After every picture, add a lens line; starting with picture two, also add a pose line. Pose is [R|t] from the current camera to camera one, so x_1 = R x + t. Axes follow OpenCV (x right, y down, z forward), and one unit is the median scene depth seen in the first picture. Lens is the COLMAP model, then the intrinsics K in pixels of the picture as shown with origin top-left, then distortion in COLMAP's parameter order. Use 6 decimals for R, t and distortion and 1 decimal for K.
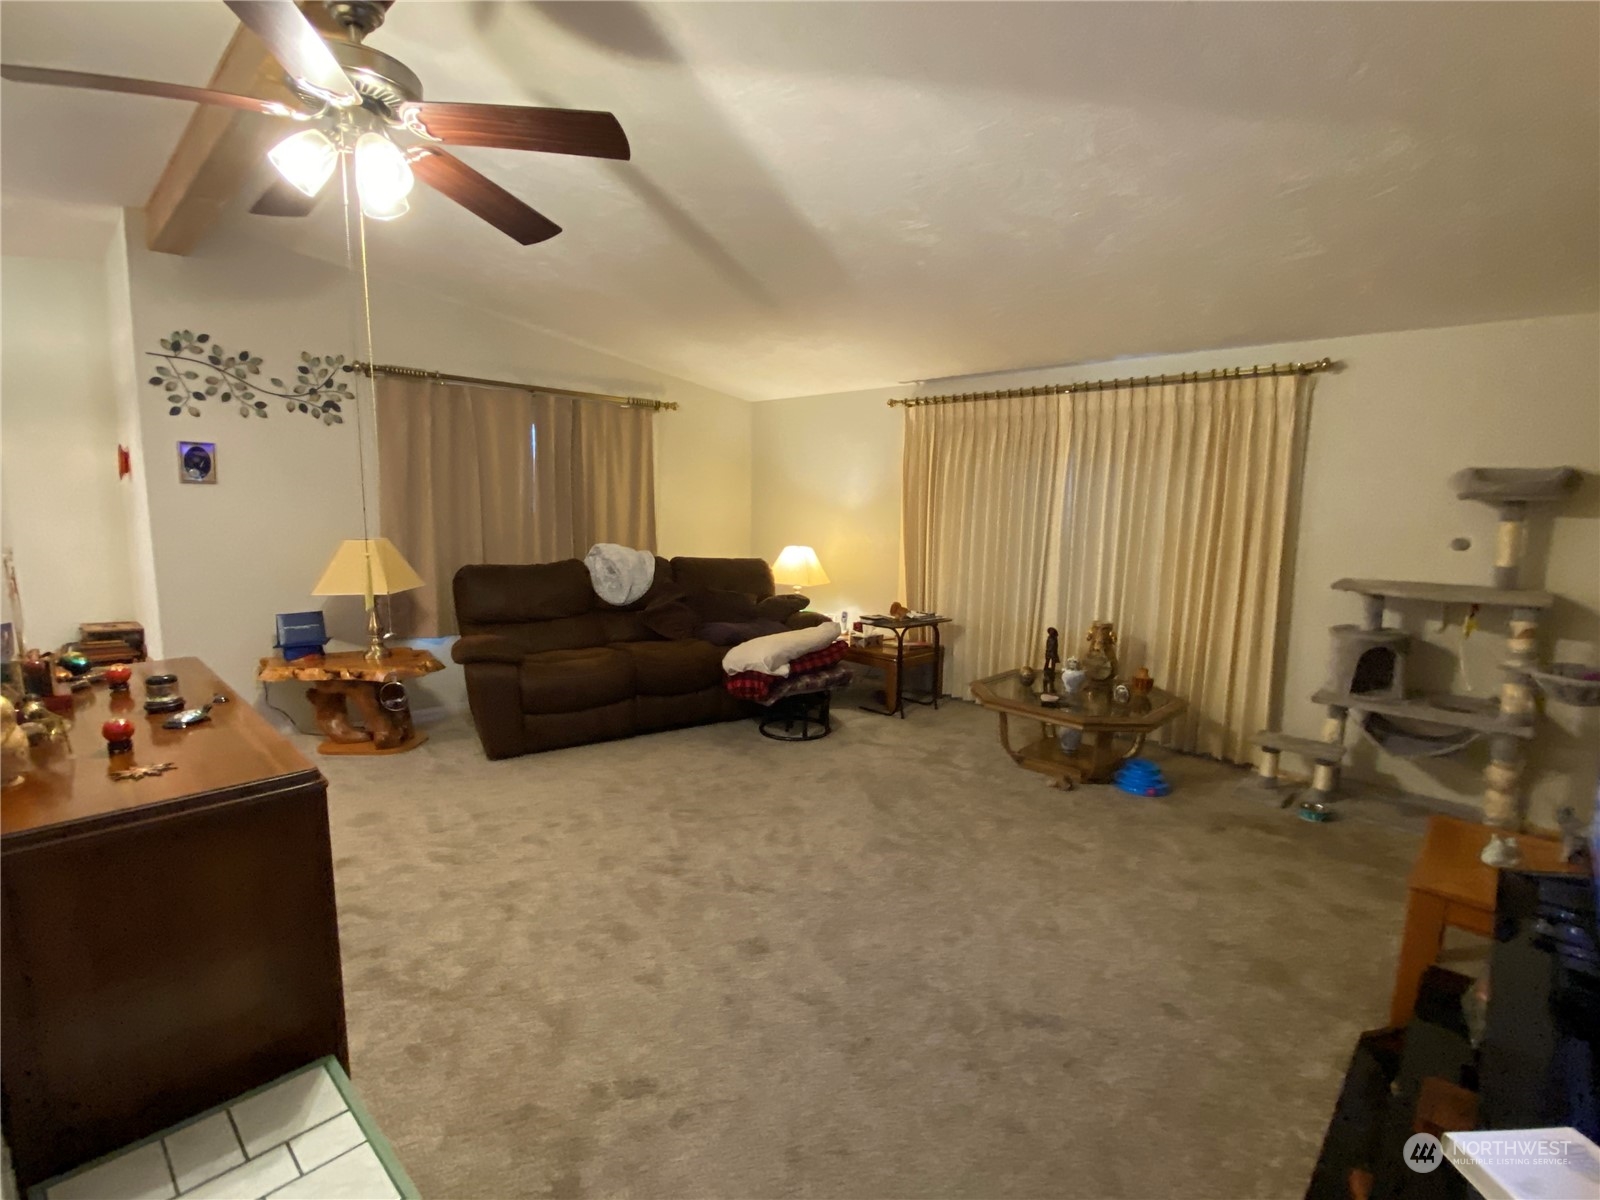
lens RADIAL K [[746.0, 0, 792.8], [0, 746.0, 594.3], [0, 0, 1]] dist [0.047699, -0.047645]
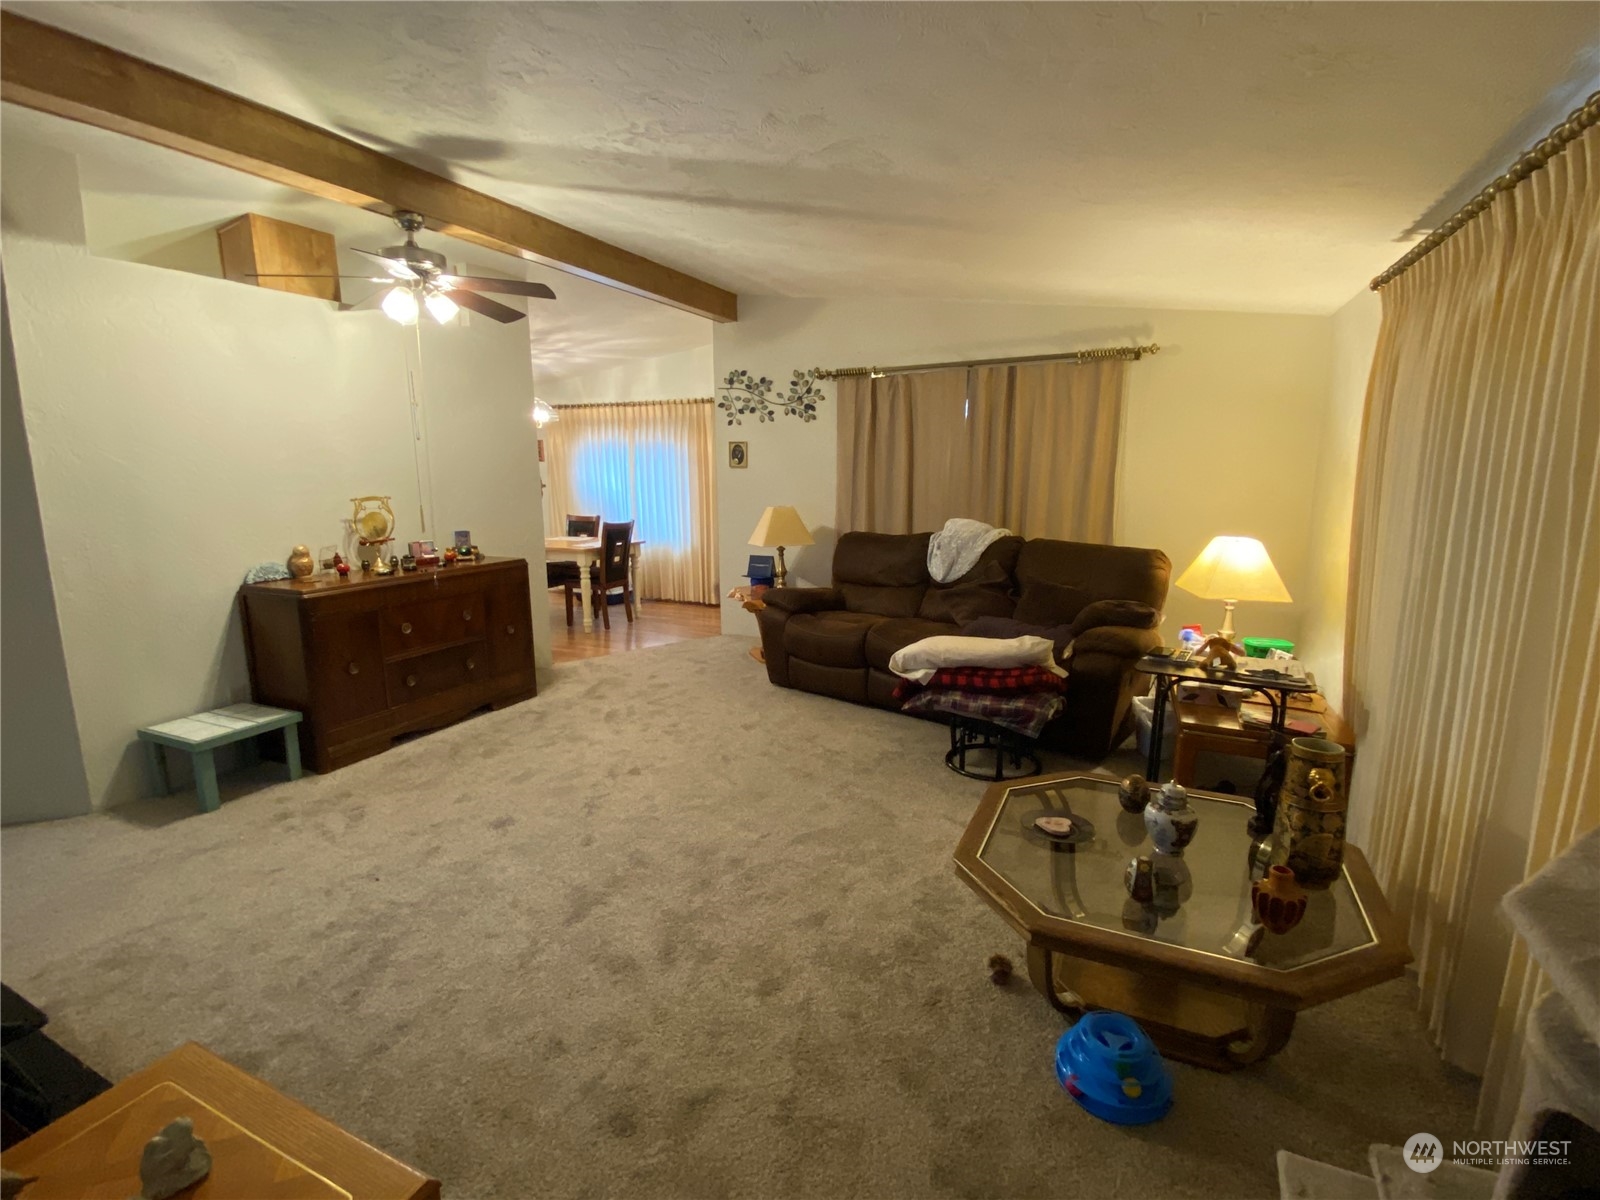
lens RADIAL K [[746.0, 0, 792.8], [0, 746.0, 594.3], [0, 0, 1]] dist [0.047699, -0.047645]
pose [[0.311251, 0.138458, -0.940187, 0.745306], [-0.107672, 0.988097, 0.109868, -0.066973], [0.944208, 0.067036, 0.322454, 0.605922]]
